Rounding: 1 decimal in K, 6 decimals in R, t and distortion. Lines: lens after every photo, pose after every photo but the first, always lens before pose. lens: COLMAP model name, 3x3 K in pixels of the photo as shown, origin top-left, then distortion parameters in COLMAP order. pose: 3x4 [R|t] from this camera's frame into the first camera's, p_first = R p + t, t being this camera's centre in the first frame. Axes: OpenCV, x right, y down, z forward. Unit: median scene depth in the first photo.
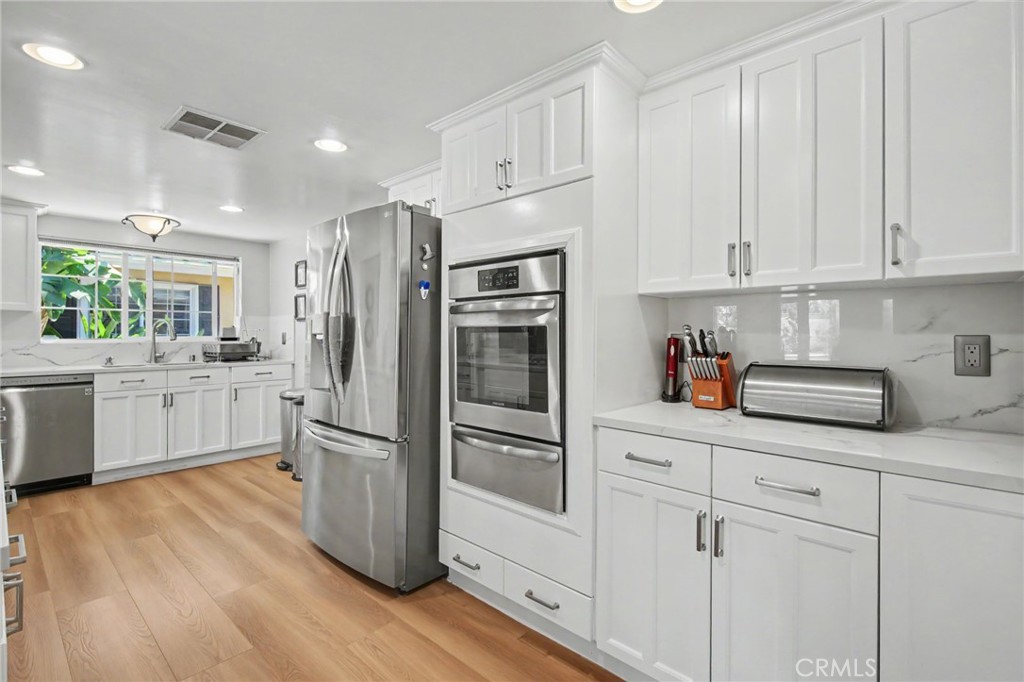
lens RADIAL K [[461.8, 0, 513.8], [0, 461.8, 336.1], [0, 0, 1]] dist [0.000521, -0.002115]
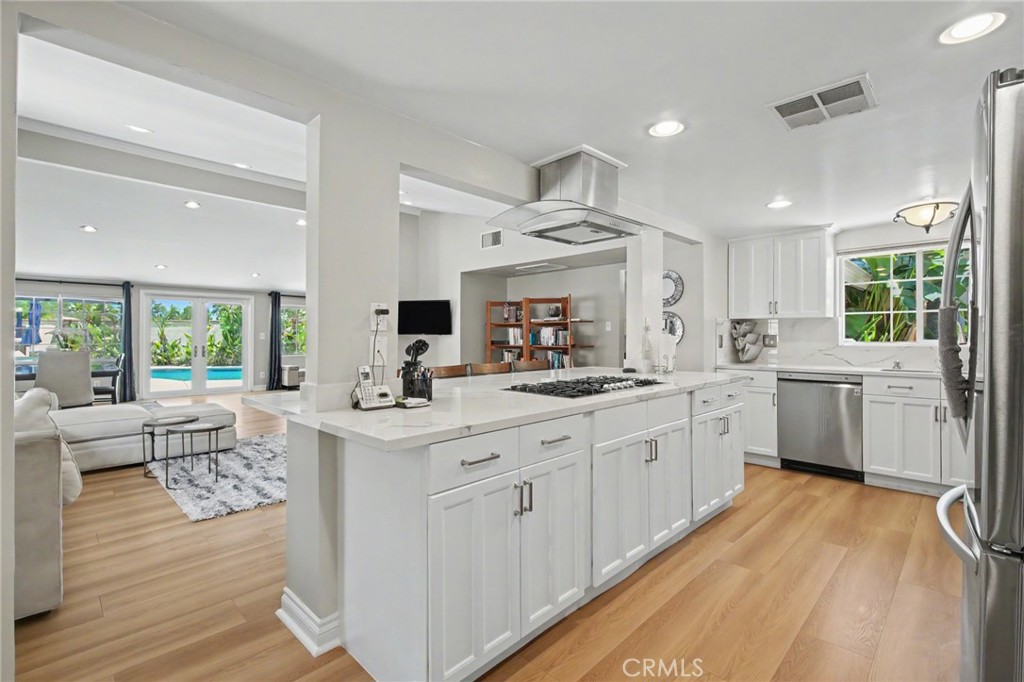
lens RADIAL K [[461.8, 0, 522.6], [0, 461.8, 337.0], [0, 0, 1]] dist [0.000521, -0.002115]
pose [[-0.052083, -0.002289, -0.998640, 0.296679], [-0.001373, 0.999997, -0.002221, -0.002460], [0.998642, 0.001255, -0.052086, 0.545229]]
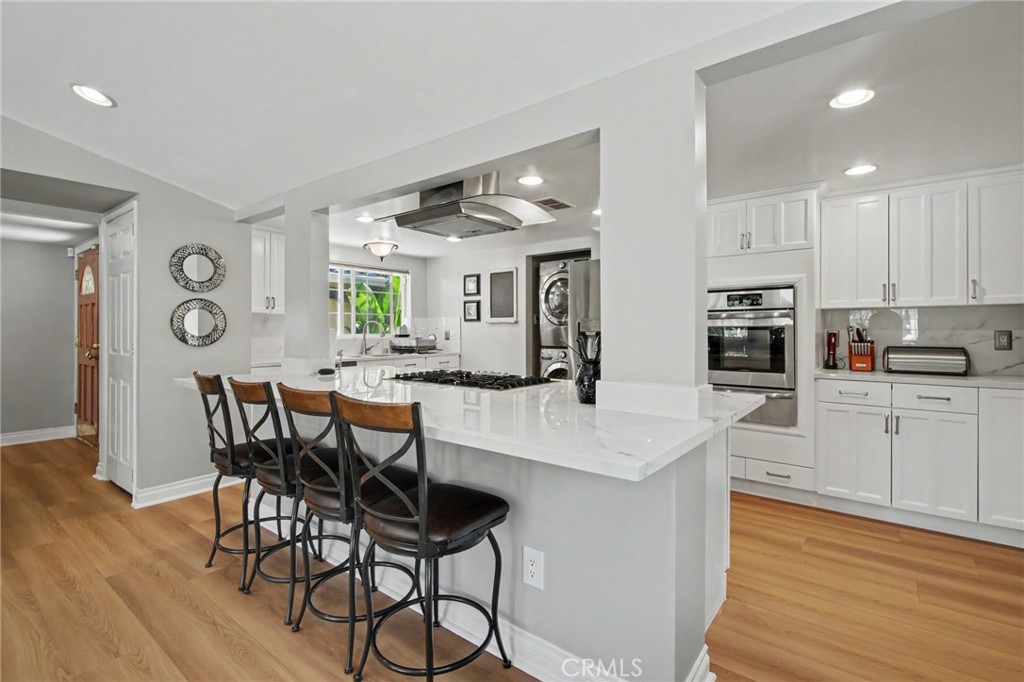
lens RADIAL K [[461.8, 0, 513.8], [0, 461.8, 335.5], [0, 0, 1]] dist [0.000521, -0.002115]
pose [[0.998090, -0.005479, 0.061540, -0.983205], [0.005043, 0.999961, 0.007250, -0.004992], [-0.061577, -0.006926, 0.998078, -0.689431]]
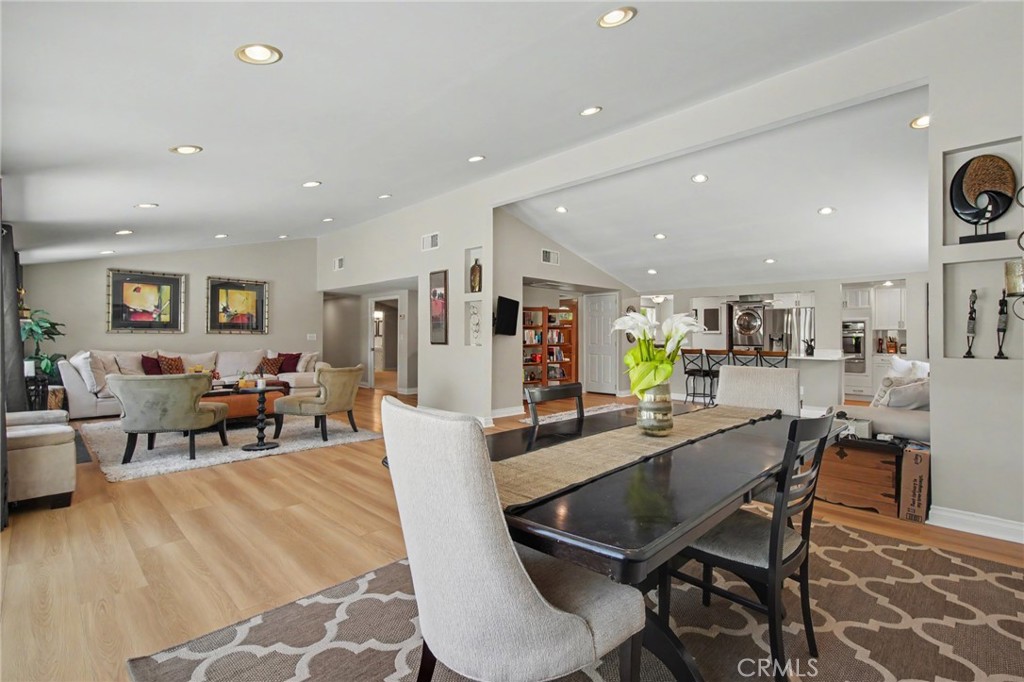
lens RADIAL K [[461.8, 0, 510.3], [0, 461.8, 338.1], [0, 0, 1]] dist [0.000521, -0.002115]
pose [[0.998308, 0.000665, -0.058149, -3.091847], [-0.000907, 0.999991, -0.004138, 0.018275], [0.058145, 0.004183, 0.998299, -3.836743]]
